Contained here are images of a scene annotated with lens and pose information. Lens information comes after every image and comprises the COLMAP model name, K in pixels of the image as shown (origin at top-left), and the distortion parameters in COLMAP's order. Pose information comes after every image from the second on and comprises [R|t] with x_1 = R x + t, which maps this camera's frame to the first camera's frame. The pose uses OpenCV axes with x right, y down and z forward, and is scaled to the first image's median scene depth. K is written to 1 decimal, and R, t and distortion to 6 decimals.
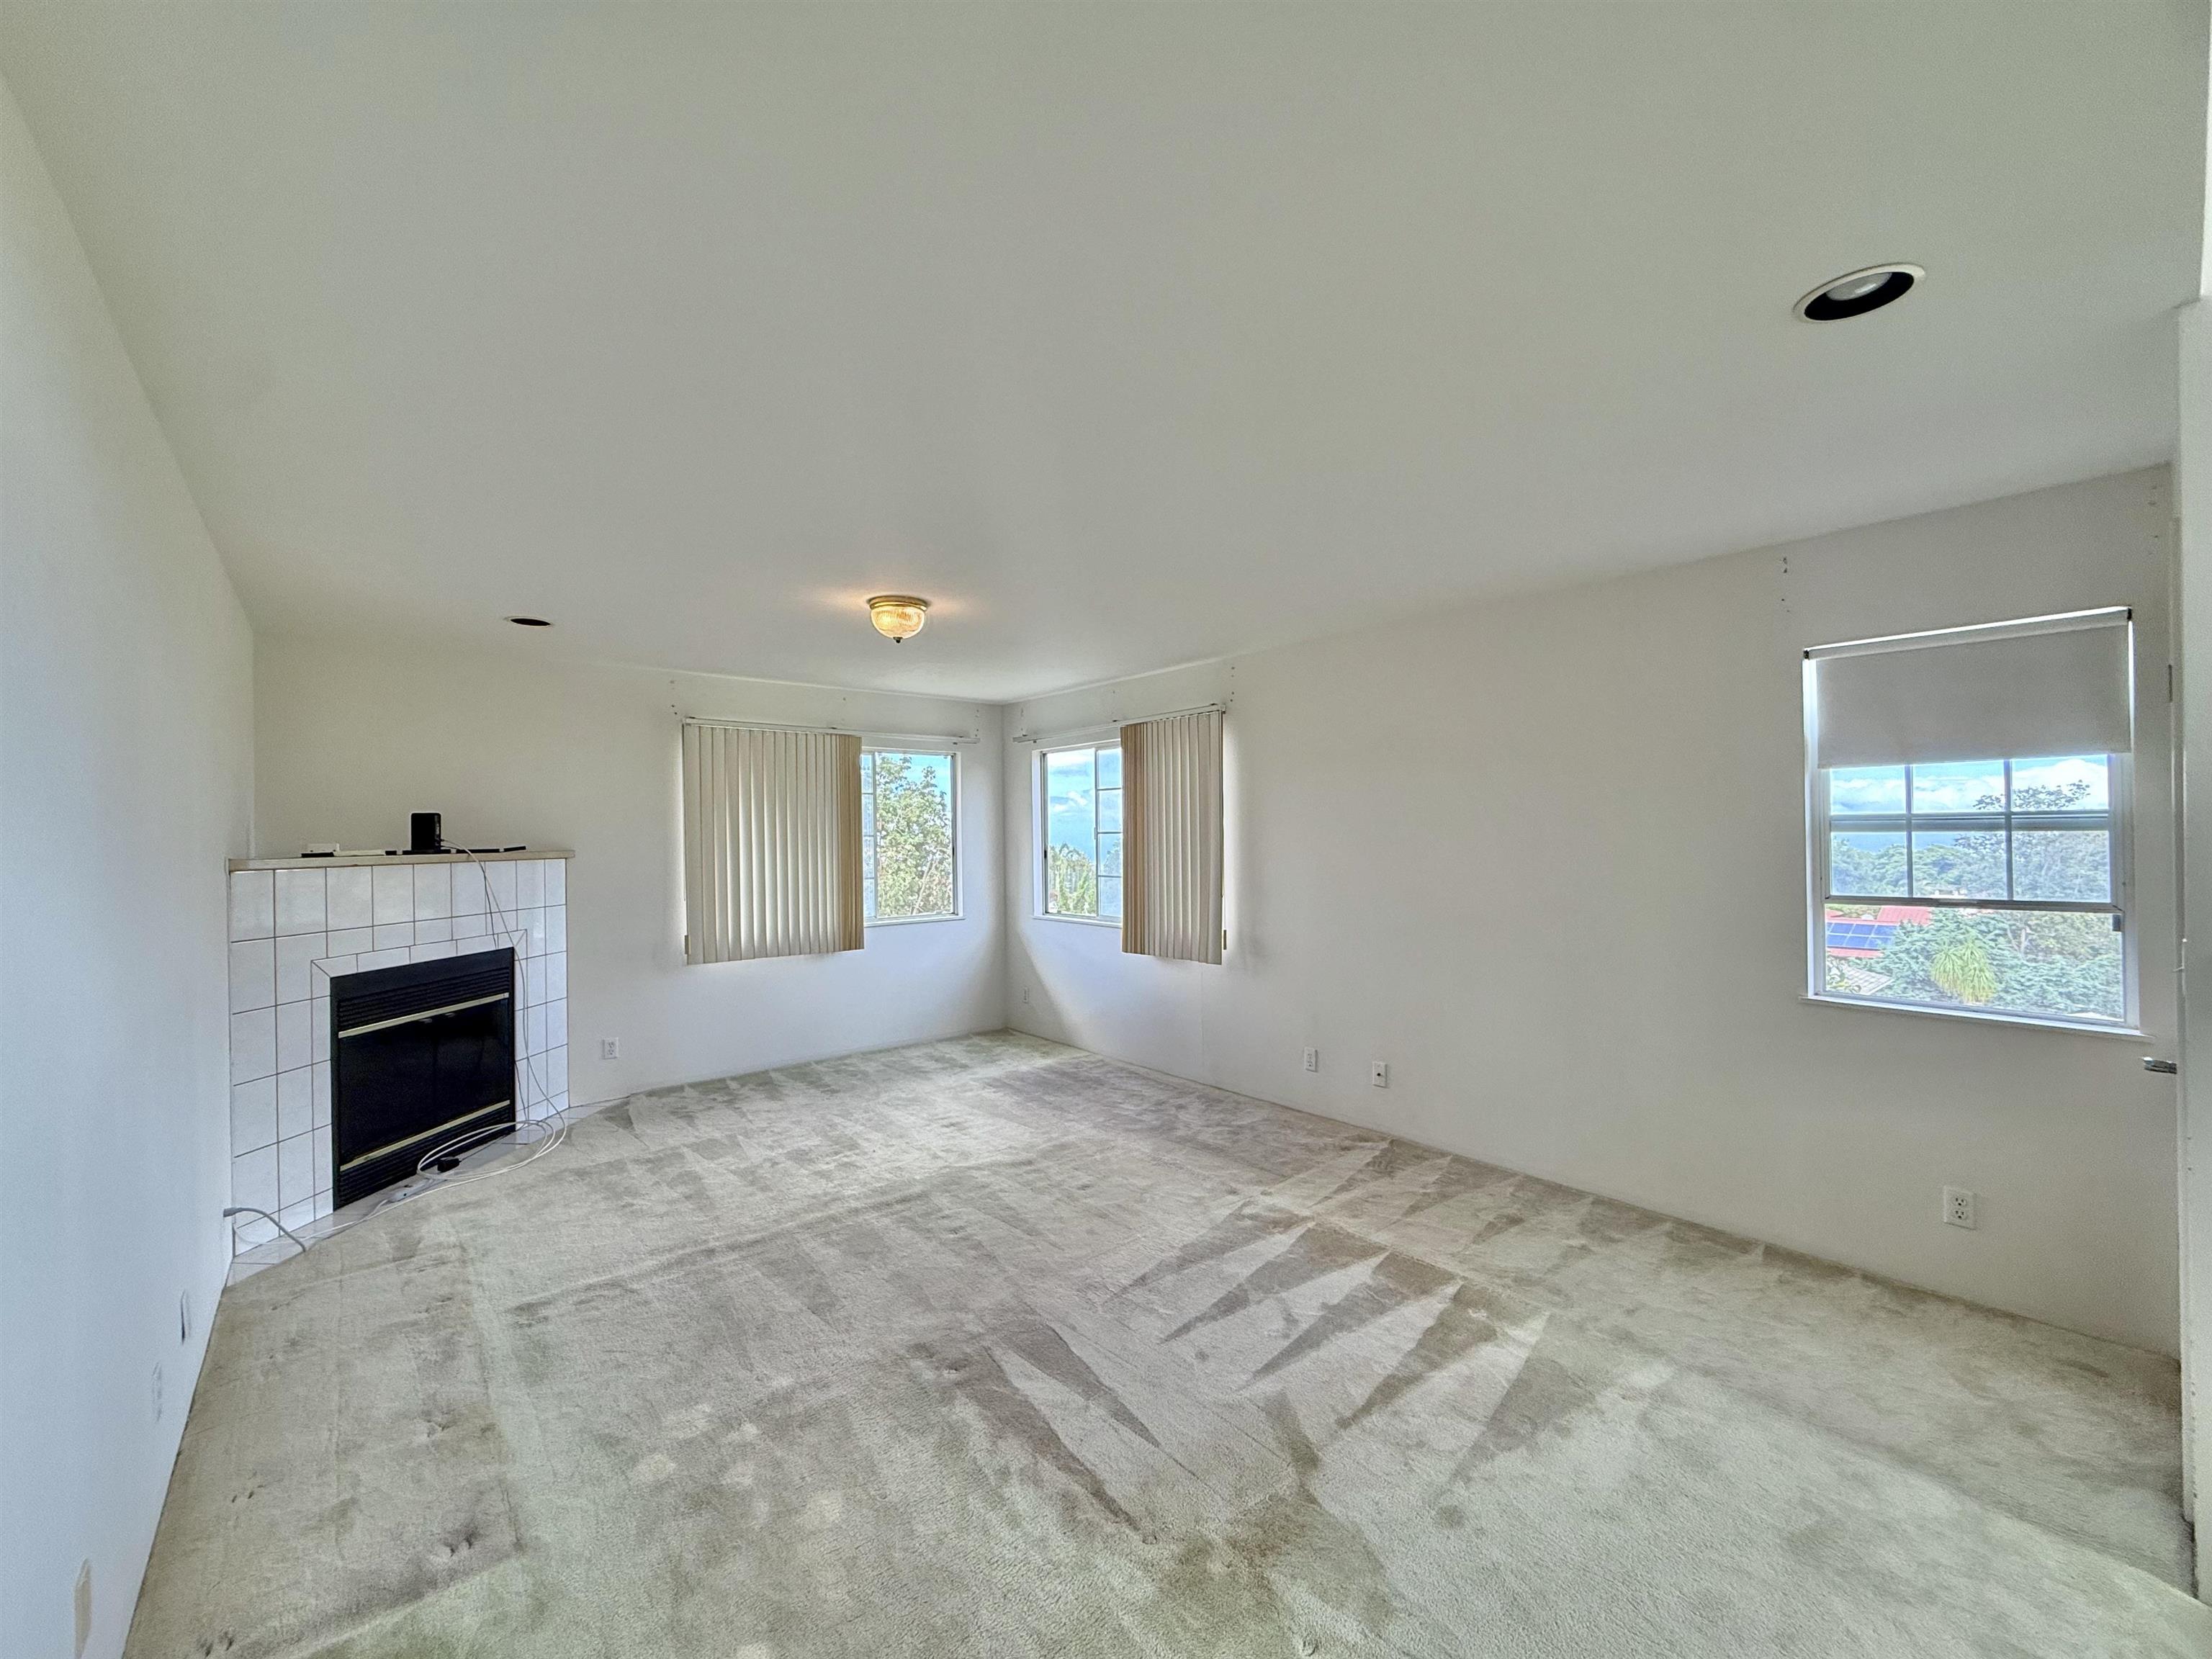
lens RADIAL K [[886.9, 0, 1106.7], [0, 886.9, 827.1], [0, 0, 1]] dist [-0.011640, 0.002534]
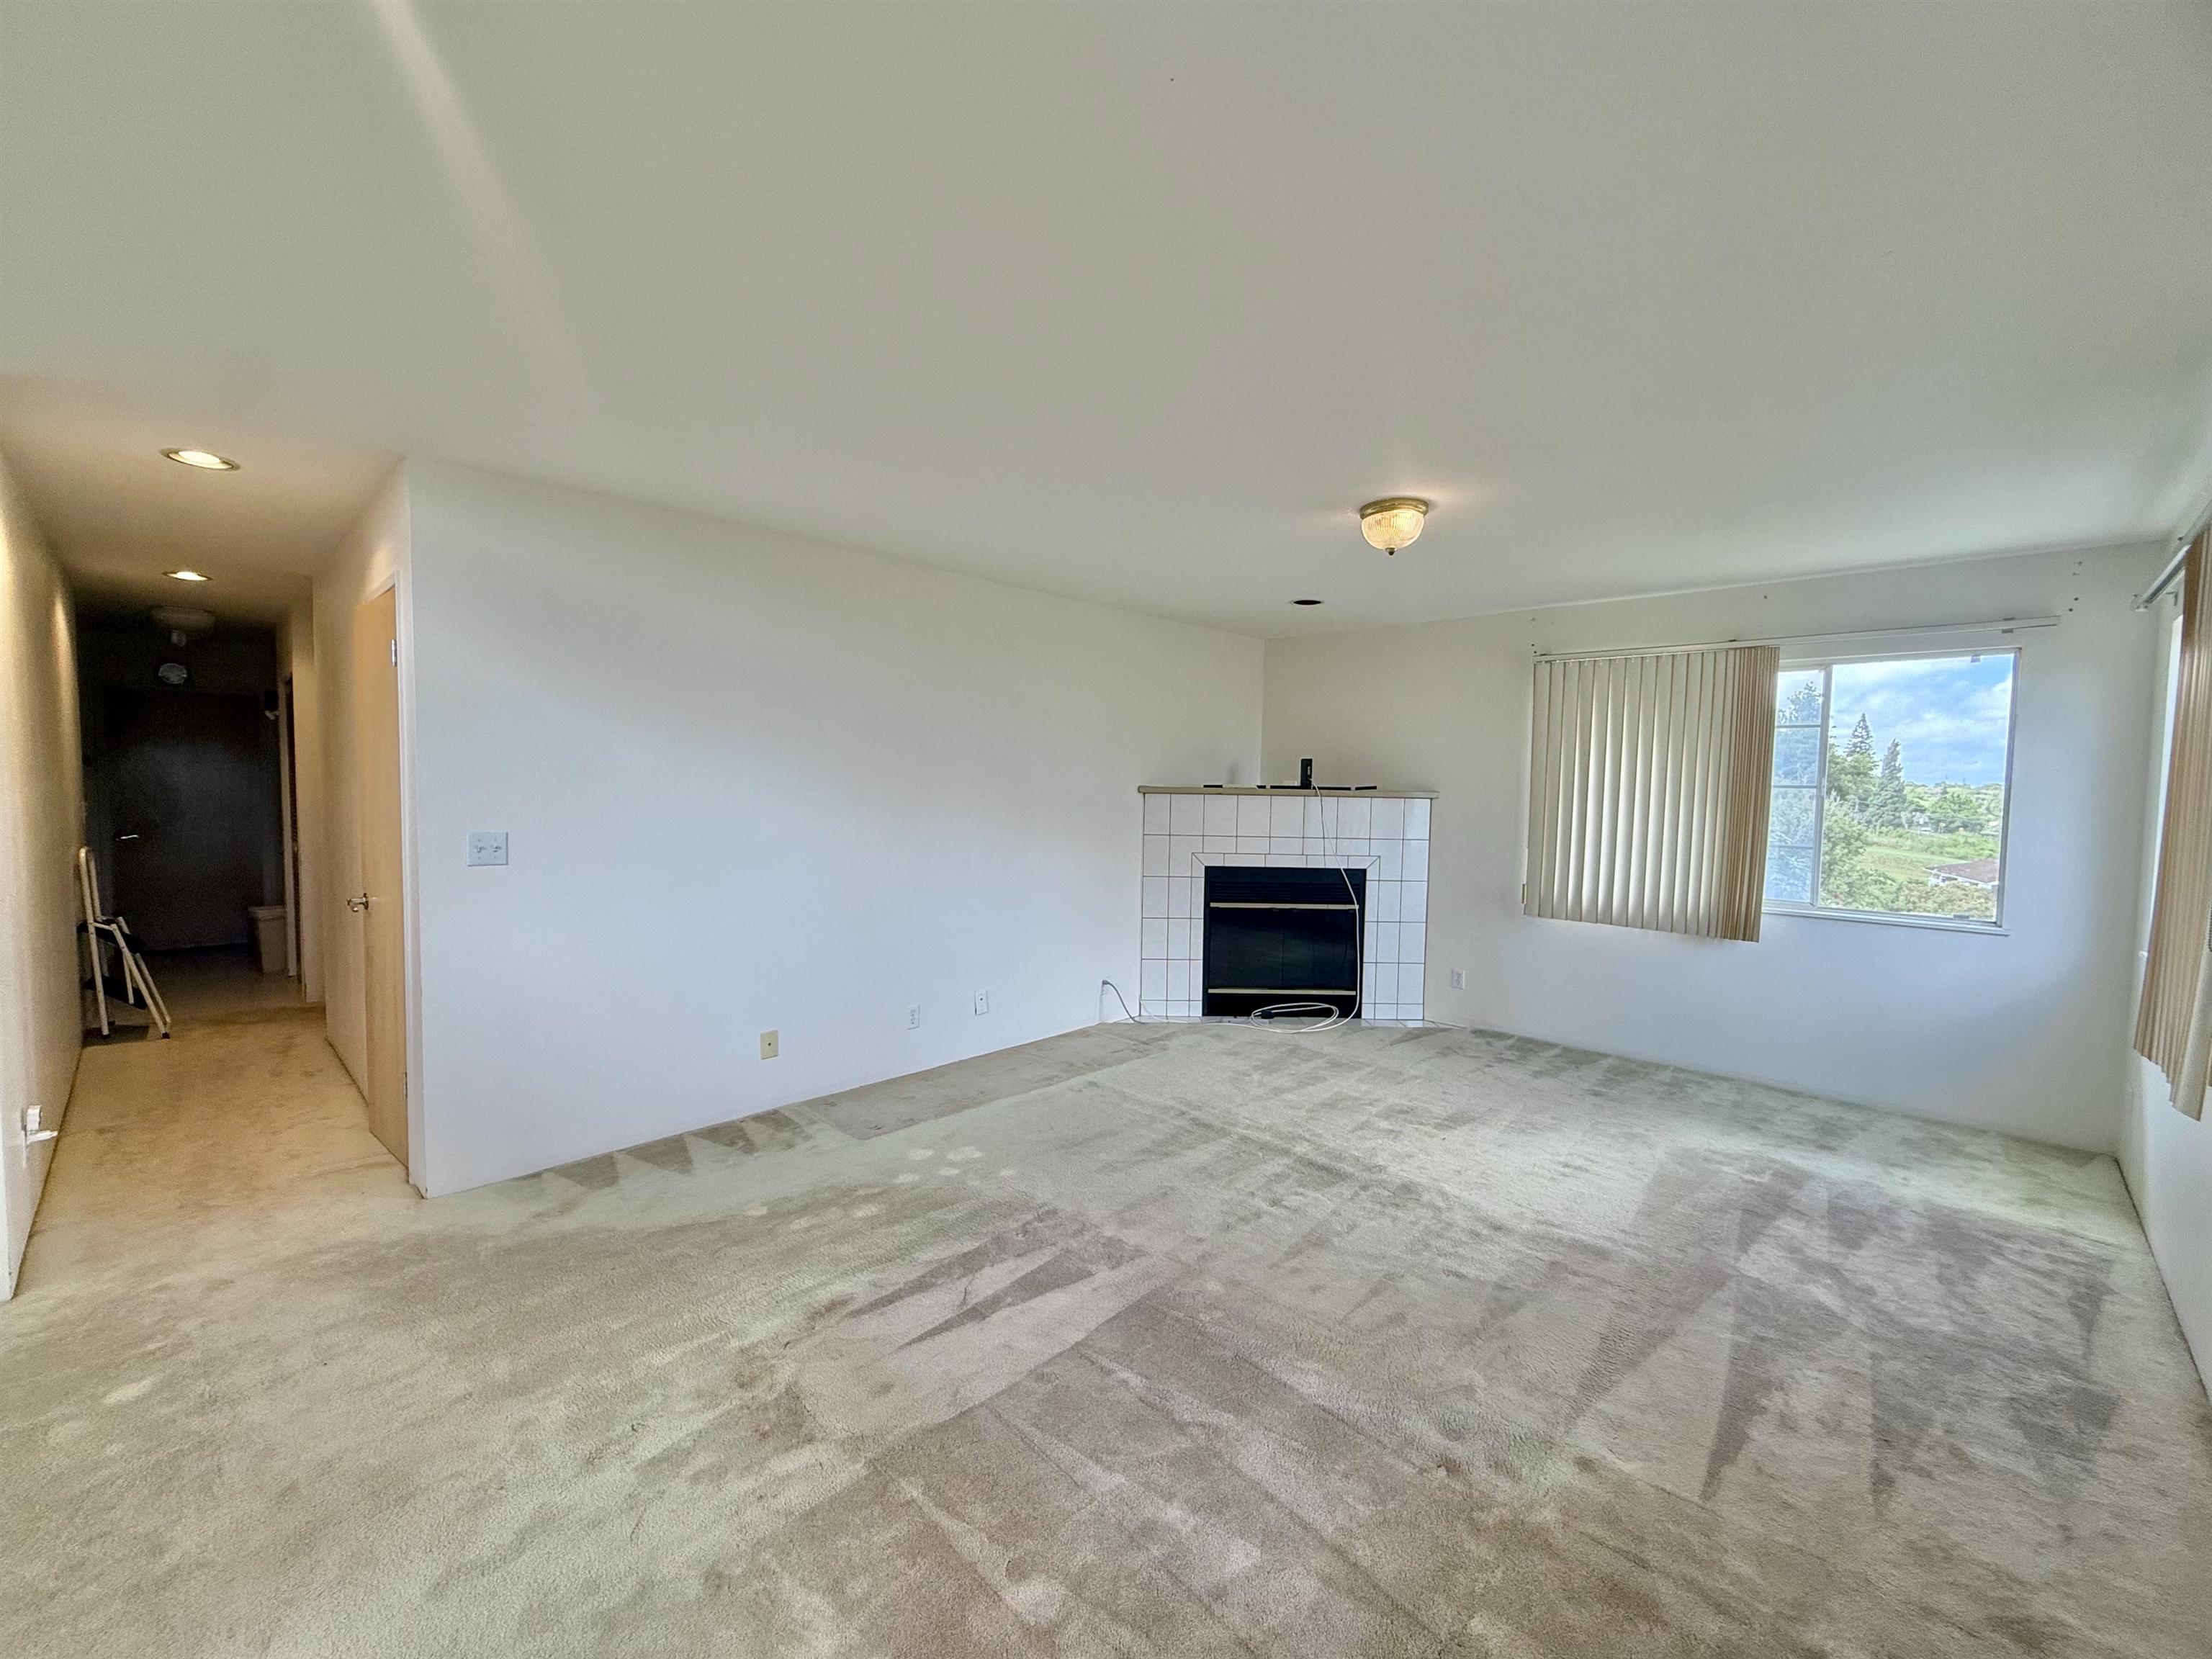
lens RADIAL K [[886.9, 0, 1102.0], [0, 886.9, 842.3], [0, 0, 1]] dist [-0.011640, 0.002534]
pose [[0.117839, 0.085710, -0.989327, 0.517310], [-0.011845, 0.996319, 0.084904, 0.000466], [0.992962, 0.001714, 0.118420, 0.529462]]
